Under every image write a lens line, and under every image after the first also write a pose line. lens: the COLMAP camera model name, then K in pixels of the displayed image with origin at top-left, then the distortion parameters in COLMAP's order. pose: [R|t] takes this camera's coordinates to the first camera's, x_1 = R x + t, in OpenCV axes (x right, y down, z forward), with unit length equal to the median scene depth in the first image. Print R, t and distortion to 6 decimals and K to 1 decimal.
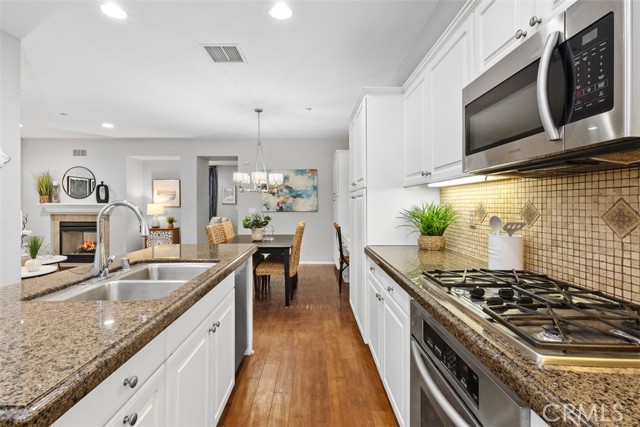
lens RADIAL K [[294.0, 0, 320.2], [0, 294.0, 207.0], [0, 0, 1]] dist [0.004246, 0.000238]
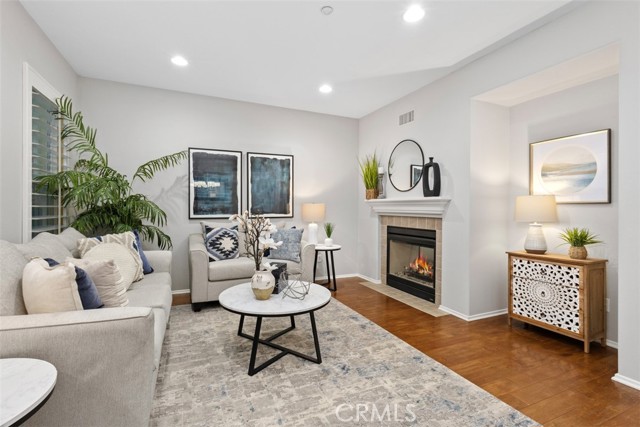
lens RADIAL K [[294.0, 0, 316.1], [0, 294.0, 208.8], [0, 0, 1]] dist [0.004246, 0.000238]
pose [[0.372953, 0.001555, -0.927849, -0.301558], [-0.015175, 0.999875, -0.004424, 0.015325], [0.927726, 0.015730, 0.372930, 0.584306]]
